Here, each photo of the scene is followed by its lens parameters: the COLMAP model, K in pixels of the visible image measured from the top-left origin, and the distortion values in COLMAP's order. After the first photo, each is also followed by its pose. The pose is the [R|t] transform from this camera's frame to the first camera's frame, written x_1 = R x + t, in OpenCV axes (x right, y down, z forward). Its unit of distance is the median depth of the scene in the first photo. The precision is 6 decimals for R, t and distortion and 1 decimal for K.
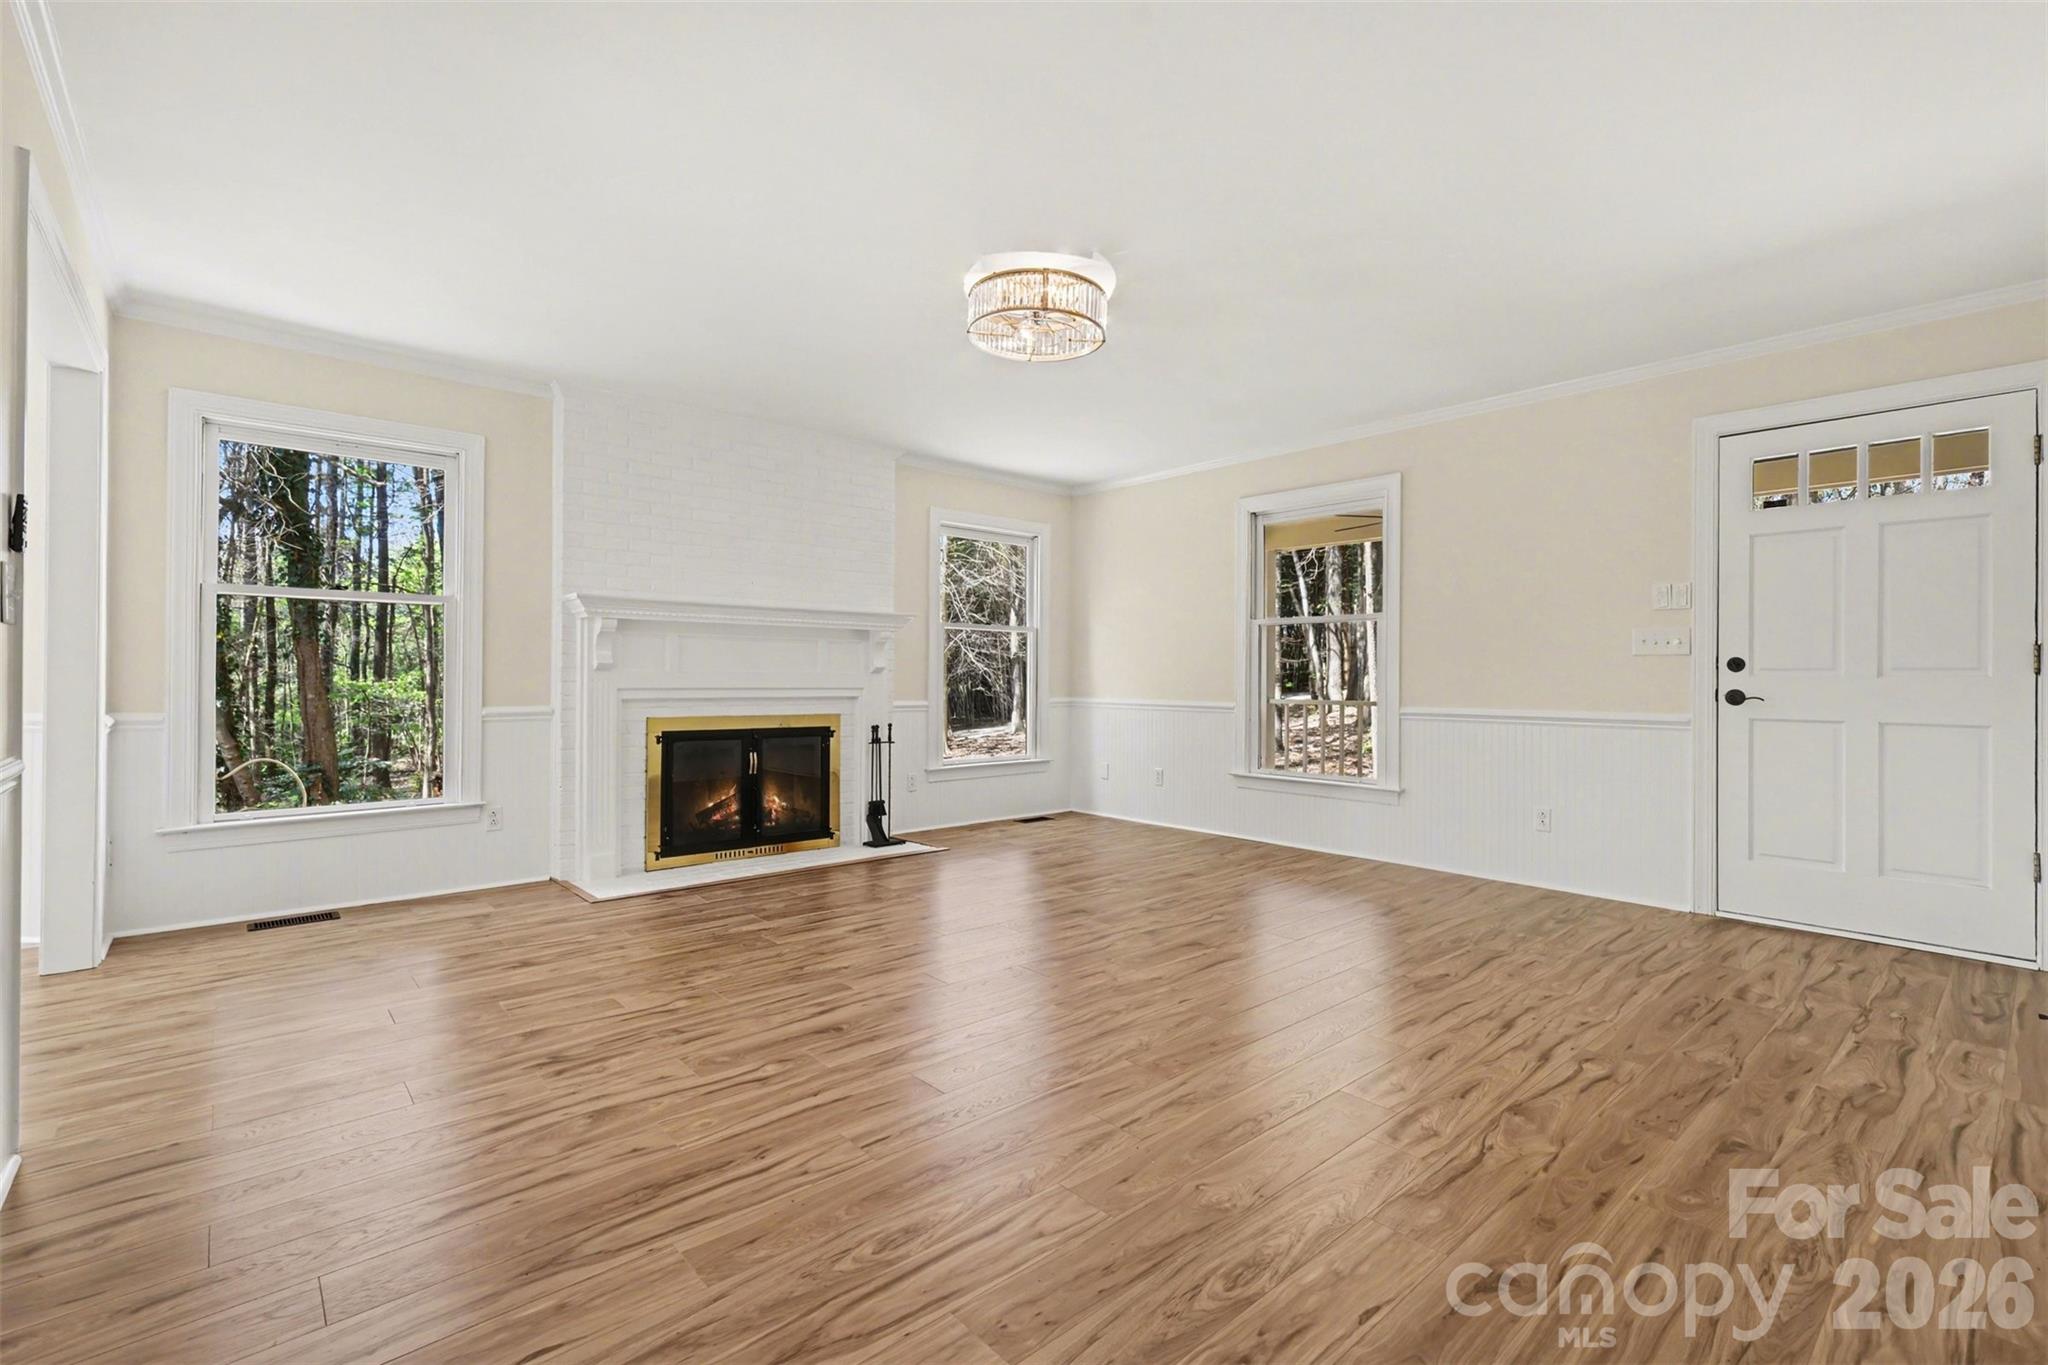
lens RADIAL K [[915.0, 0, 1028.0], [0, 915.0, 670.2], [0, 0, 1]] dist [-0.000945, -0.001214]
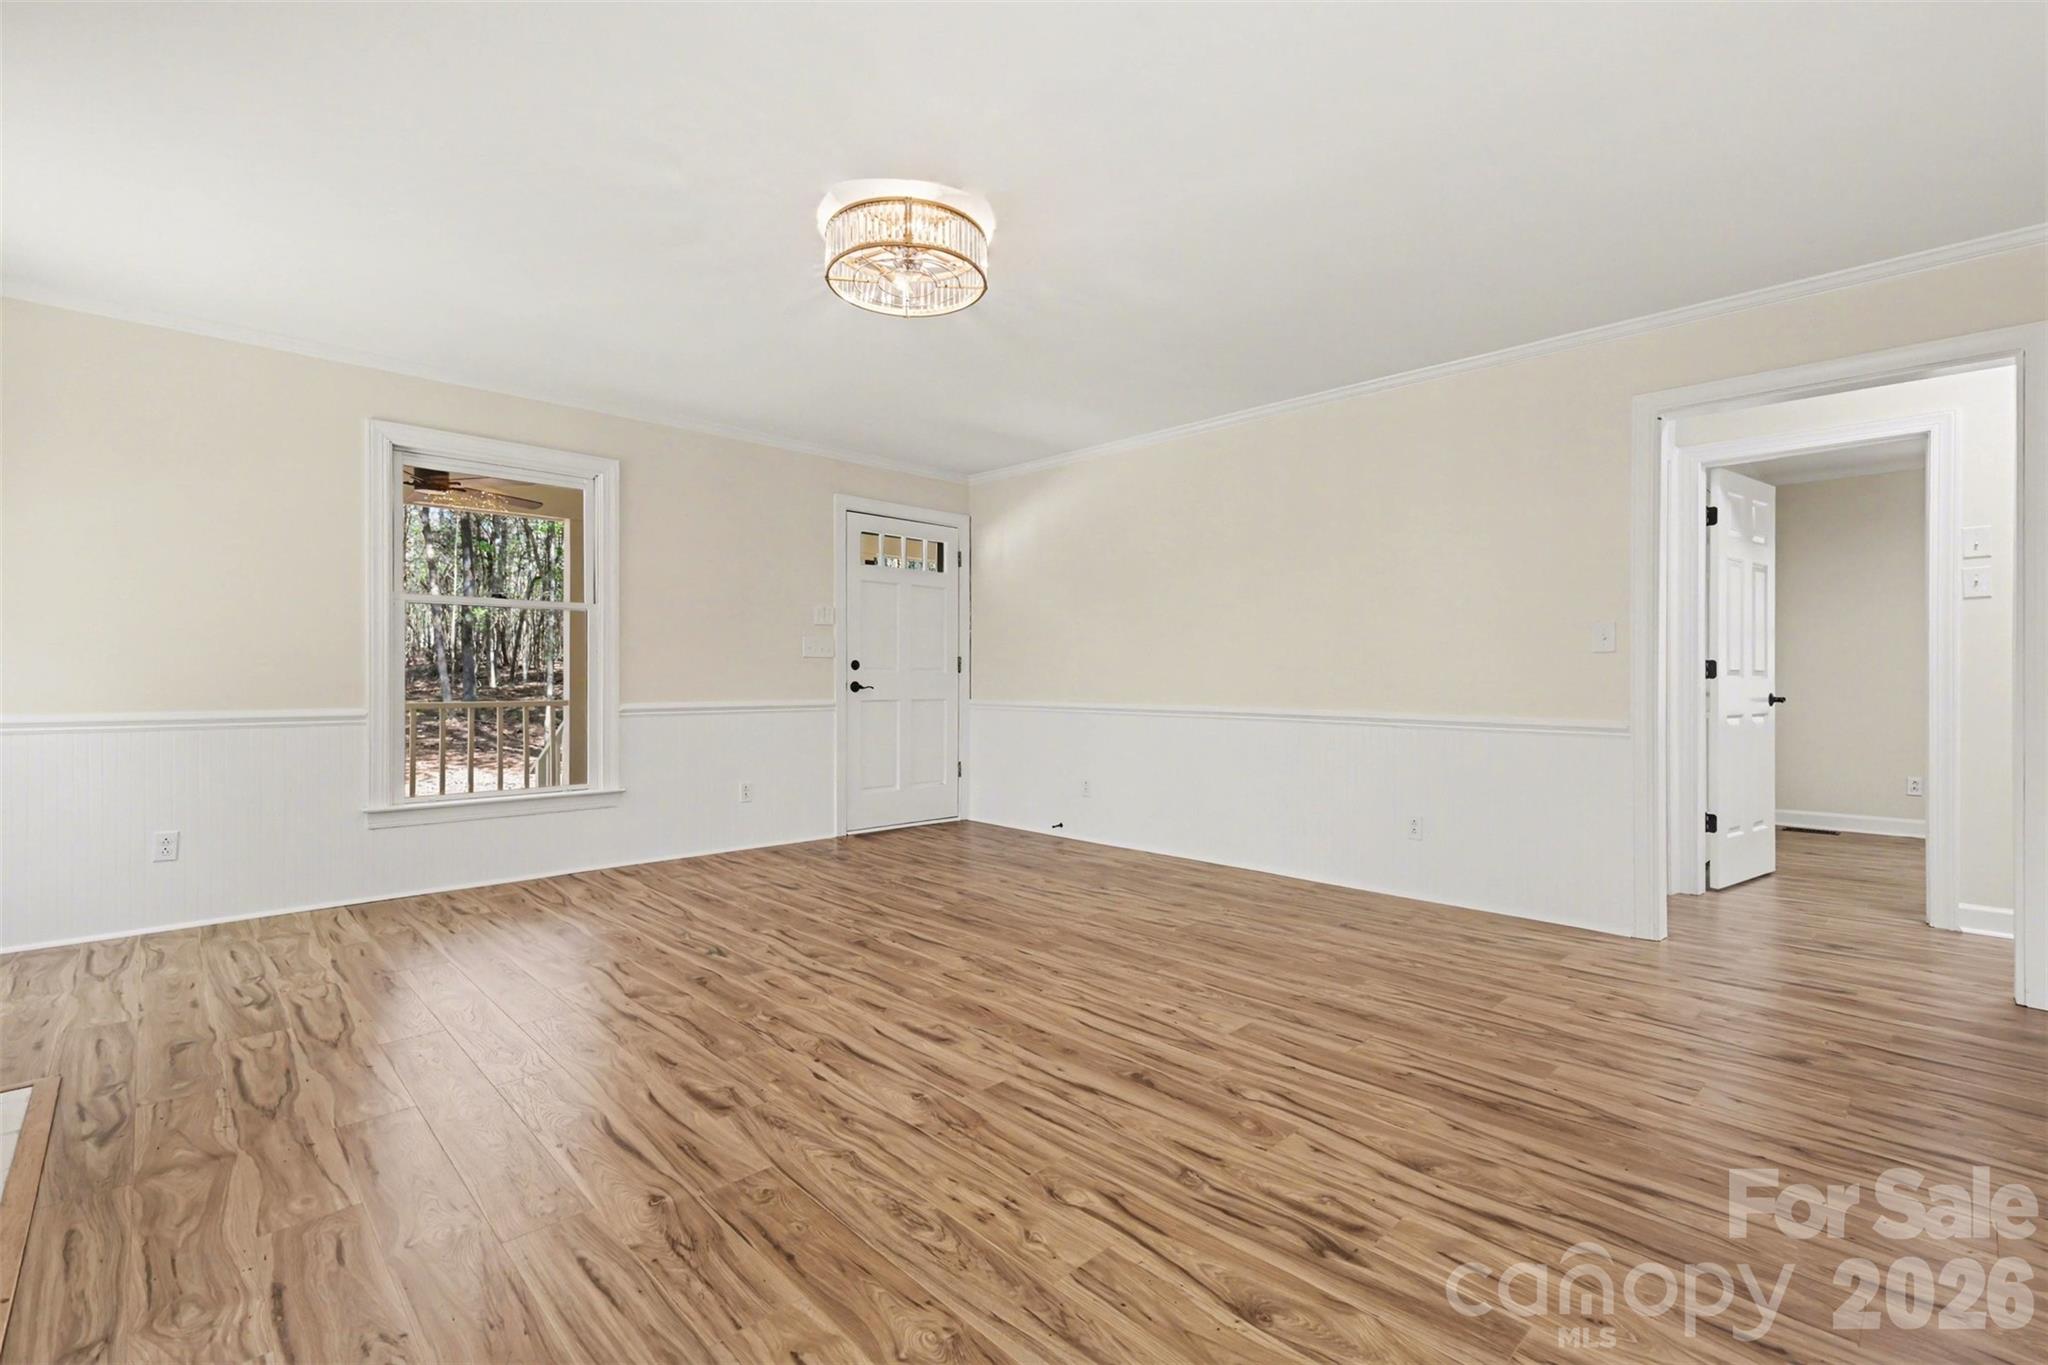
lens RADIAL K [[915.0, 0, 1021.7], [0, 915.0, 682.0], [0, 0, 1]] dist [-0.000945, -0.001214]
pose [[-0.048981, -0.010873, 0.998741, -0.986714], [-0.009522, 0.999900, 0.010418, 0.004692], [-0.998754, -0.008999, -0.049079, 1.059771]]
